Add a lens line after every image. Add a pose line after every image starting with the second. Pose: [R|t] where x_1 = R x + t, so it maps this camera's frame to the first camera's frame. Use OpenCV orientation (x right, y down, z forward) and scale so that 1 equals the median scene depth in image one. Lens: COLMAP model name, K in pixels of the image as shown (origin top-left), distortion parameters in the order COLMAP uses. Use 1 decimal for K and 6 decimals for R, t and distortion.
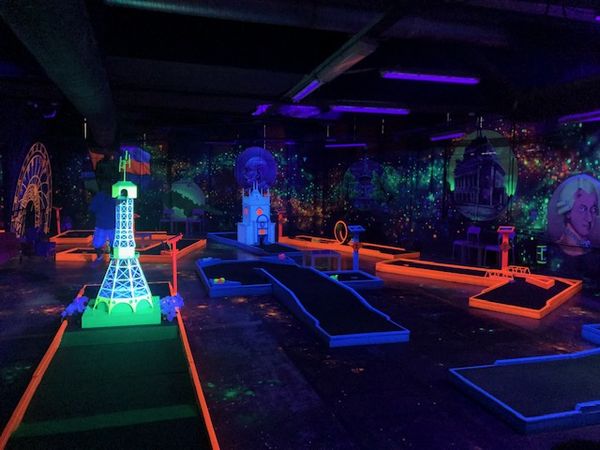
lens RADIAL K [[492.3, 0, 300.0], [0, 492.3, 225.0], [0, 0, 1]] dist [0.003522, 0.001193]
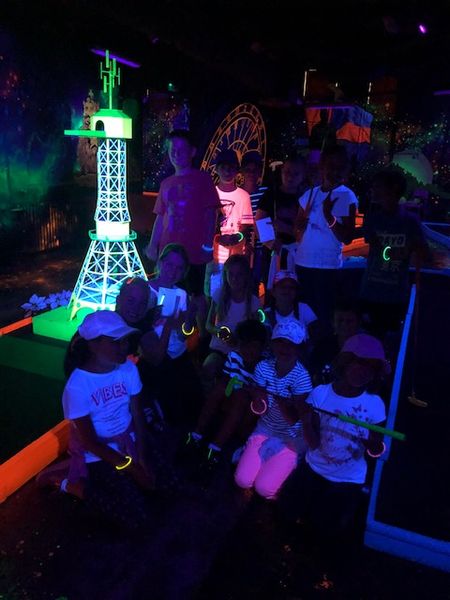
lens RADIAL K [[492.3, 0, 225.0], [0, 492.3, 300.0], [0, 0, 1]] dist [0.003522, 0.001193]
pose [[0.771711, 0.199486, -0.603877, 0.051963], [-0.087201, 0.973754, 0.210235, -0.000217], [0.629967, -0.109582, 0.768852, 0.208251]]
